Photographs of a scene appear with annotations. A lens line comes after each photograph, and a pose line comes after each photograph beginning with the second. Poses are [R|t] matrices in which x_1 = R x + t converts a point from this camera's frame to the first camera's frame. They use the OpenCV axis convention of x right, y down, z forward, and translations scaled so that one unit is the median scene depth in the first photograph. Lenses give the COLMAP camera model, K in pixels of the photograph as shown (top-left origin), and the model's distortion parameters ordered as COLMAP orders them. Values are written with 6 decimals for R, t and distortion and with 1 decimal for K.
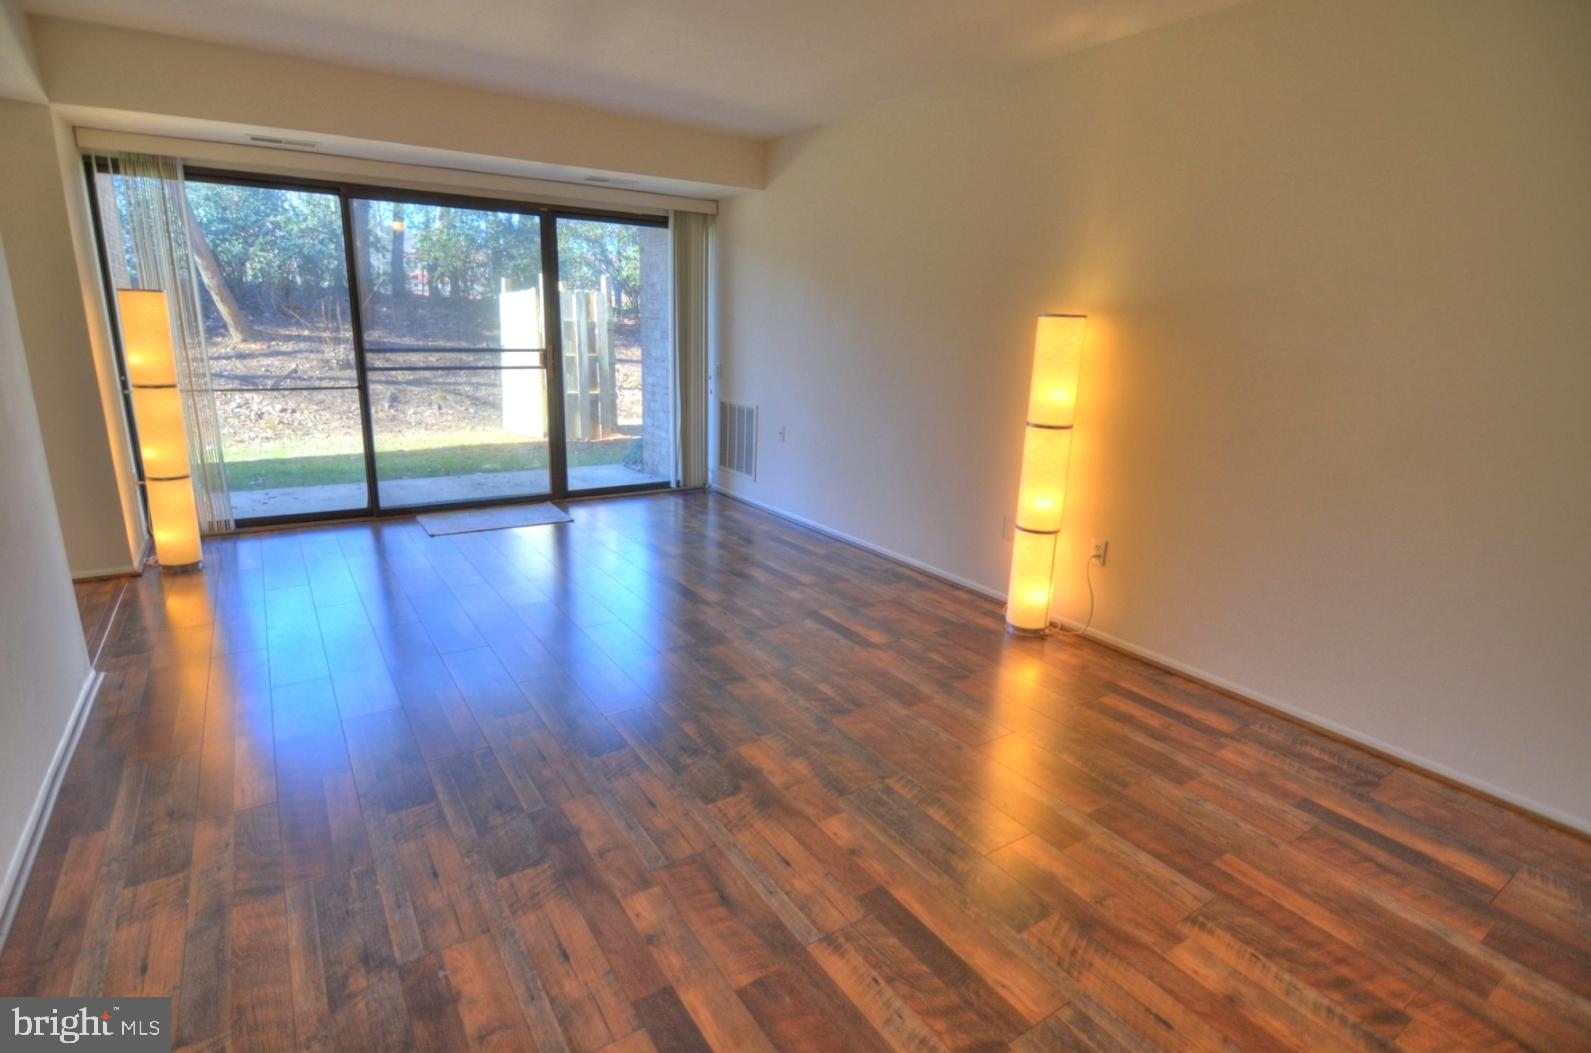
lens RADIAL K [[786.7, 0, 785.2], [0, 786.7, 533.9], [0, 0, 1]] dist [-0.008149, -0.008643]
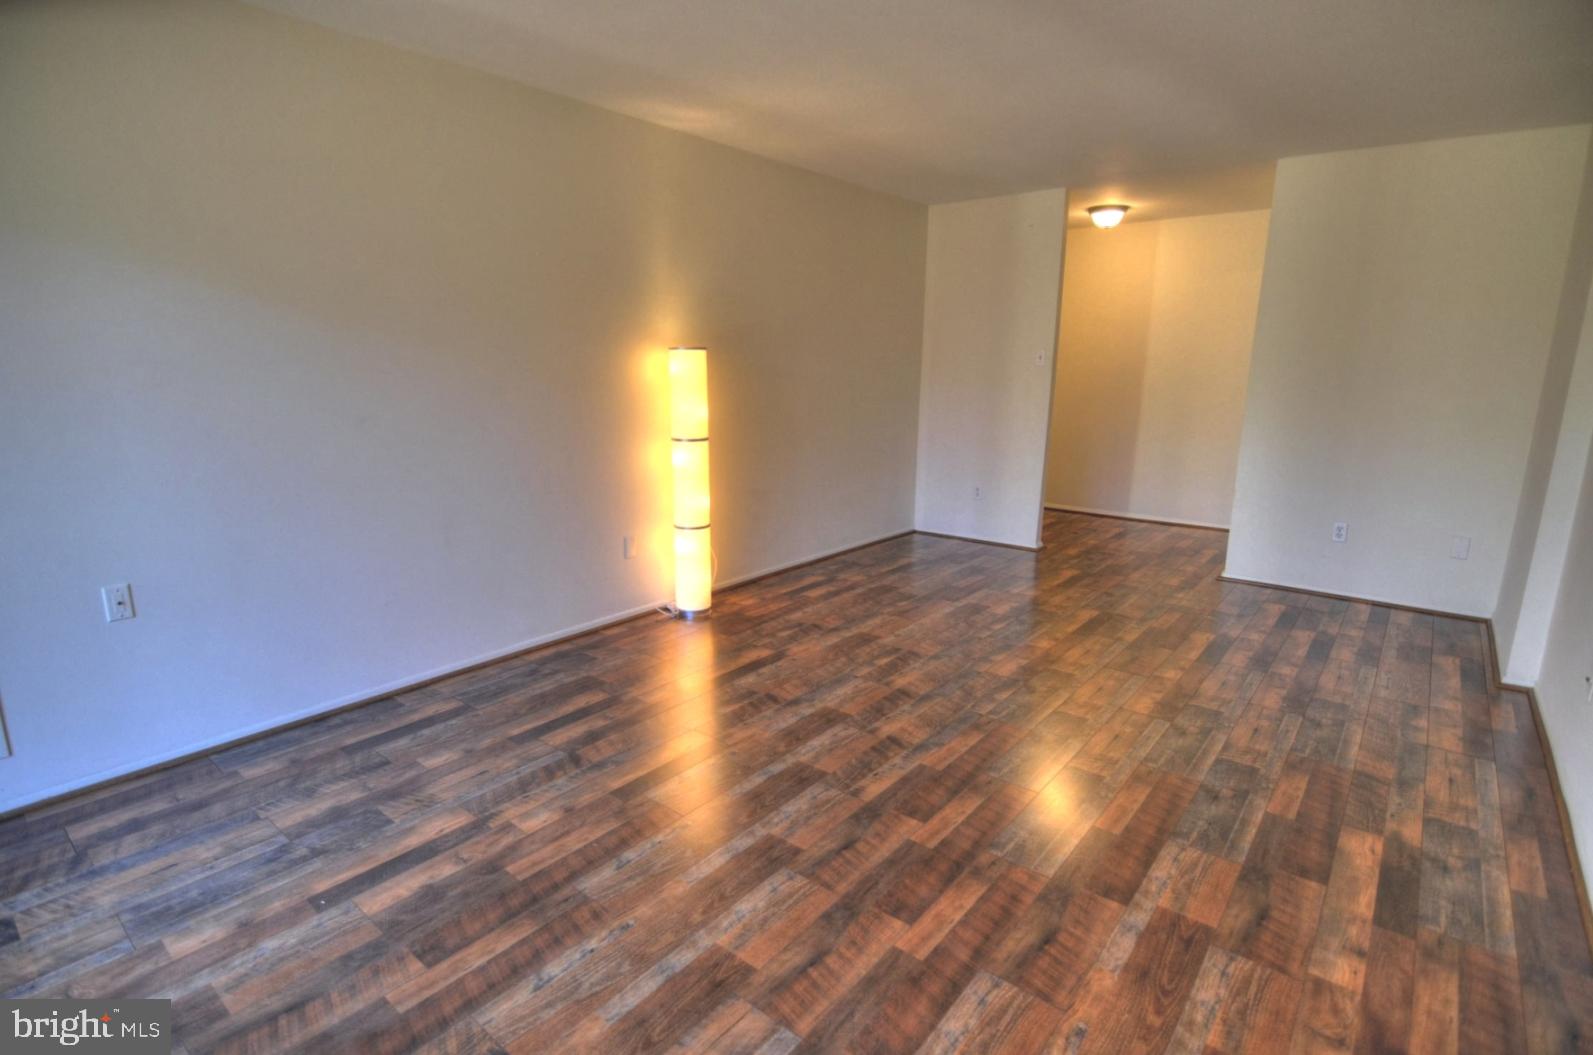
lens RADIAL K [[787.7, 0, 783.2], [0, 787.7, 528.5], [0, 0, 1]] dist [-0.008149, -0.008643]
pose [[-0.290968, -0.235293, 0.927348, -0.880600], [0.236343, 0.921569, 0.307982, -0.359834], [-0.927081, 0.308785, -0.212538, 1.206343]]
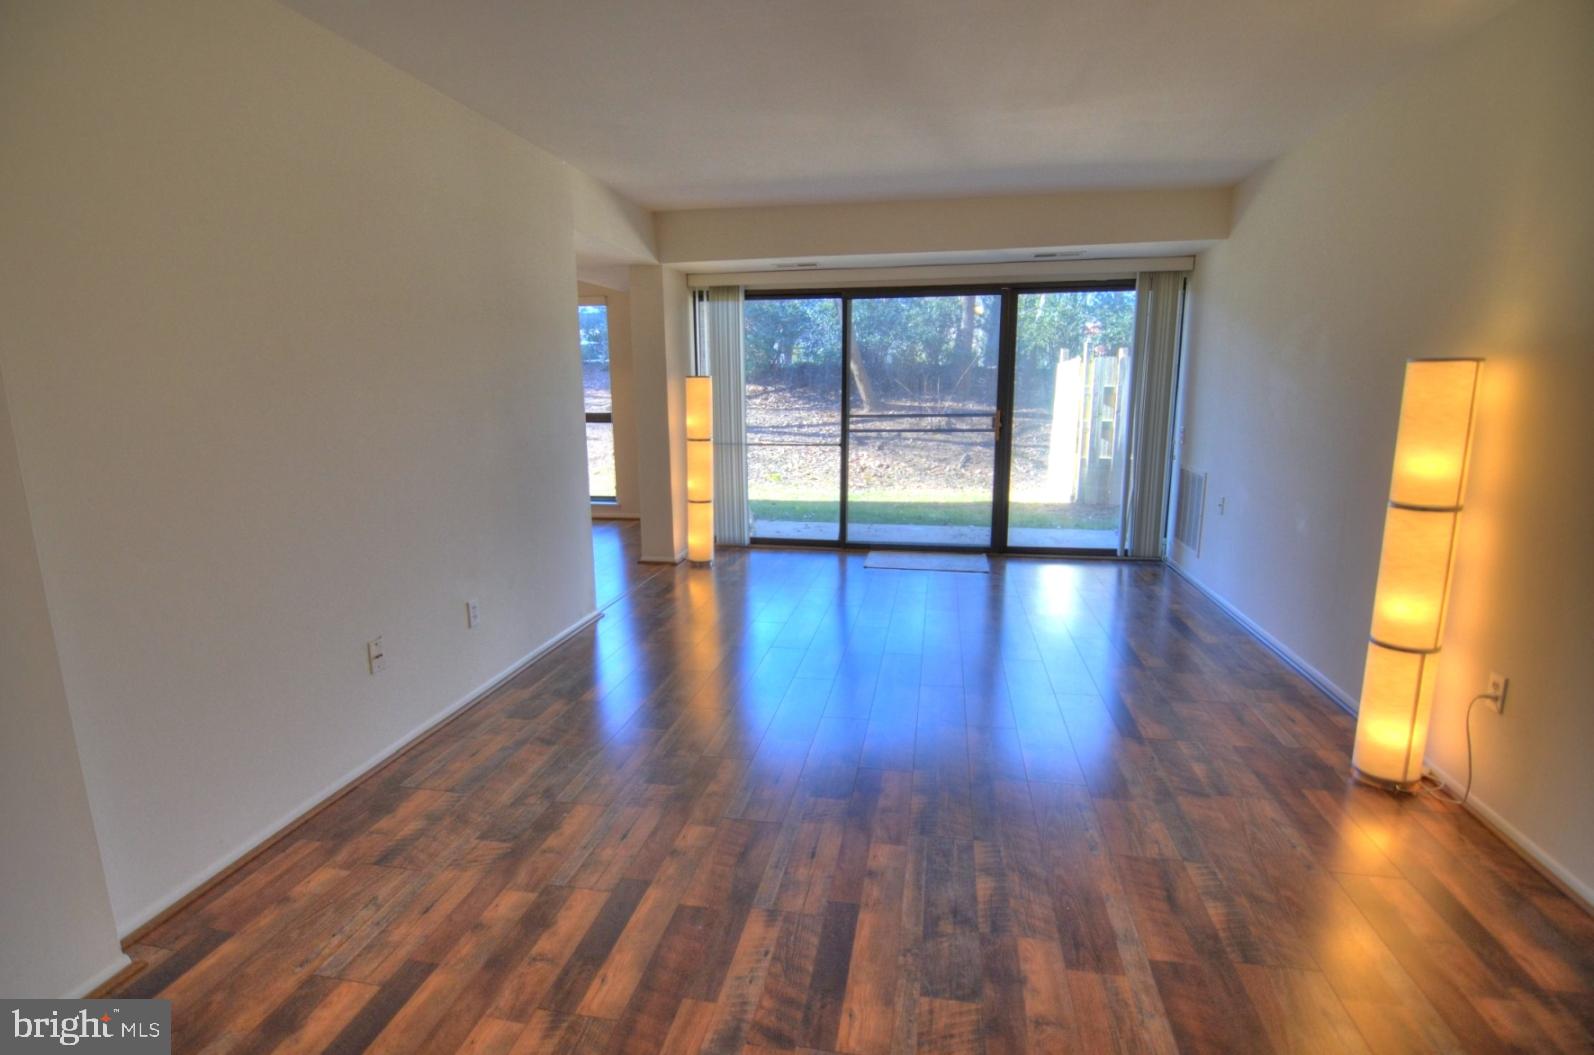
lens RADIAL K [[788.2, 0, 784.0], [0, 788.2, 532.9], [0, 0, 1]] dist [-0.008149, -0.008643]
pose [[0.710439, 0.093642, -0.697501, 0.439386], [-0.152559, 0.988033, -0.022742, -0.004485], [0.687024, 0.122567, 0.716223, 0.064360]]
